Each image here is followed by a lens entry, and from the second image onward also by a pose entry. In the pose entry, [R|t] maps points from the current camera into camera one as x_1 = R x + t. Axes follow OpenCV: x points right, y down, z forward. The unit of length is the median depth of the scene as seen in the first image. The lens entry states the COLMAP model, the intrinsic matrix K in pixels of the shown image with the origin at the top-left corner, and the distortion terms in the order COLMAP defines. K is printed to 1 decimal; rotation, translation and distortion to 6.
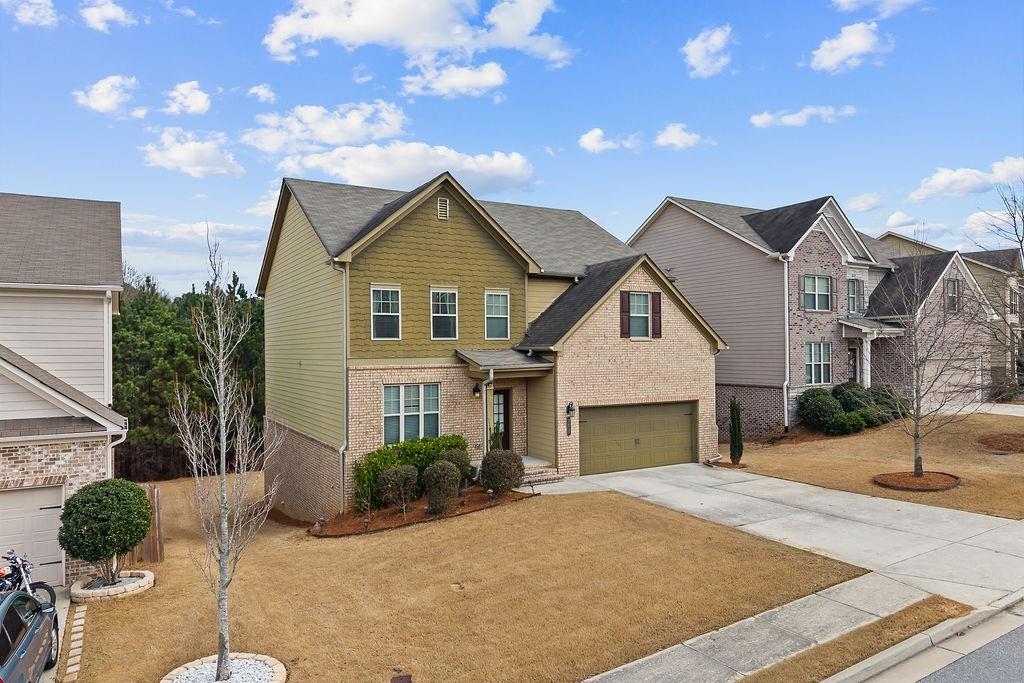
lens RADIAL K [[684.8, 0, 512.0], [0, 684.8, 341.5], [0, 0, 1]] dist [0.061144, -0.074094]
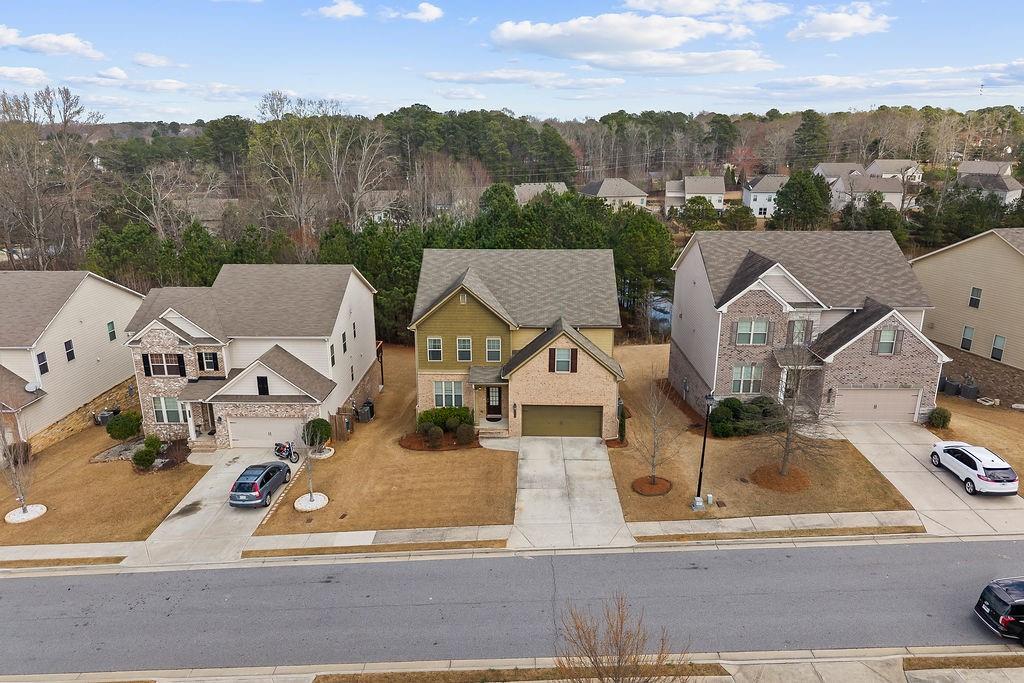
lens RADIAL K [[684.8, 0, 512.0], [0, 684.8, 341.5], [0, 0, 1]] dist [0.061144, -0.074094]
pose [[0.846936, 0.158080, -0.507651, 1.047722], [0.003352, 0.953173, 0.302406, -0.675405], [0.531684, -0.257820, 0.806747, -0.558643]]
